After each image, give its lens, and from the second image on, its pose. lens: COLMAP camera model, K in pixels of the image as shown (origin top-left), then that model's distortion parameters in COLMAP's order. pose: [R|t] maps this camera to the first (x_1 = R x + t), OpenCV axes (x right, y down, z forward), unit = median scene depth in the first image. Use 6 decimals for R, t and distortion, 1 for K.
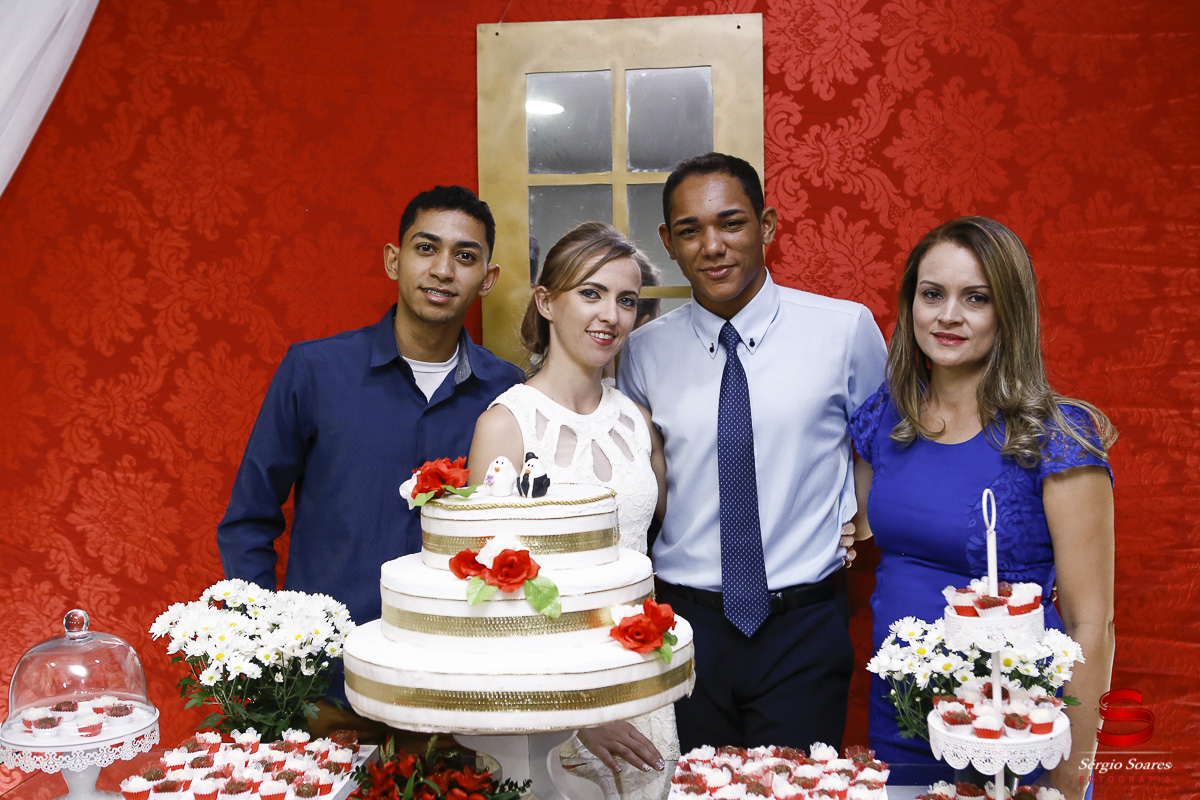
lens RADIAL K [[1213.7, 0, 600.0], [0, 1213.7, 400.0], [0, 0, 1]] dist [-0.069771, 0.114729]
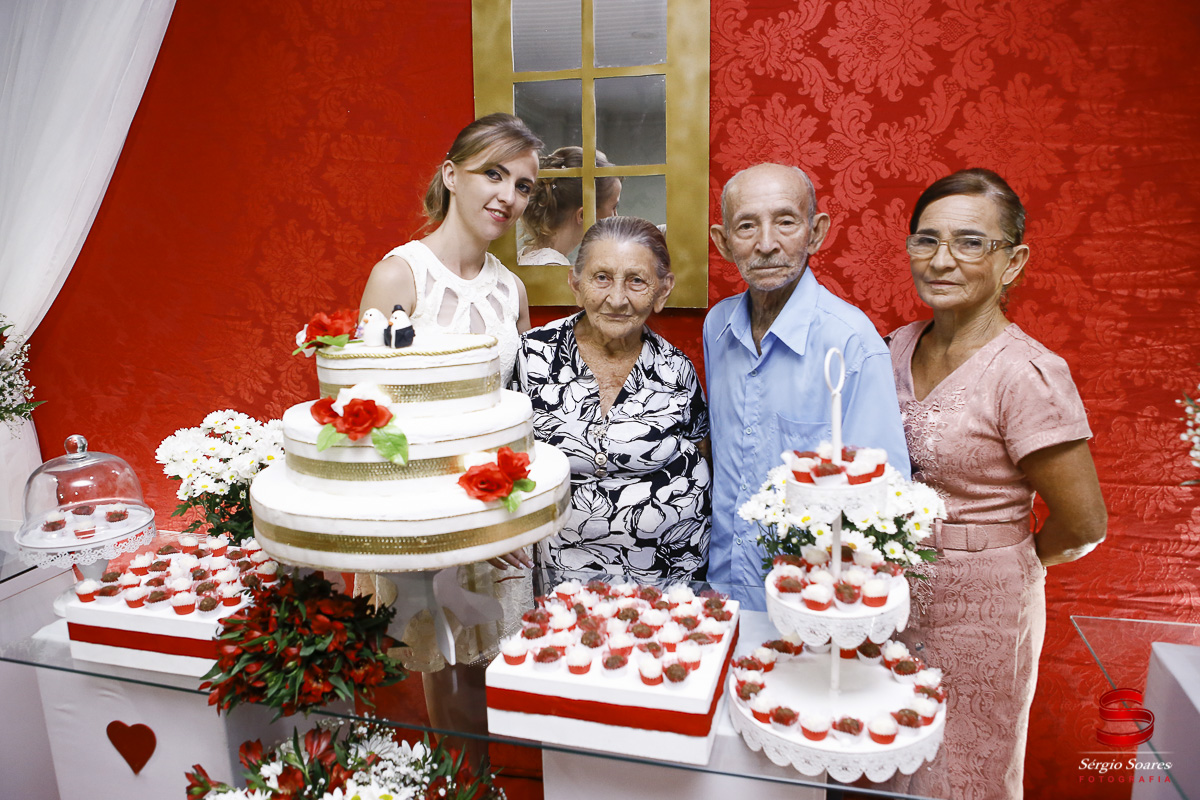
lens RADIAL K [[783.5, 0, 602.2], [0, 783.5, 379.3], [0, 0, 1]] dist [-0.110713, 0.077245]
pose [[0.990836, 0.020525, -0.133504, 0.135856], [-0.002507, 0.991011, 0.133758, 0.010728], [0.135049, -0.132197, 0.981980, 0.233312]]
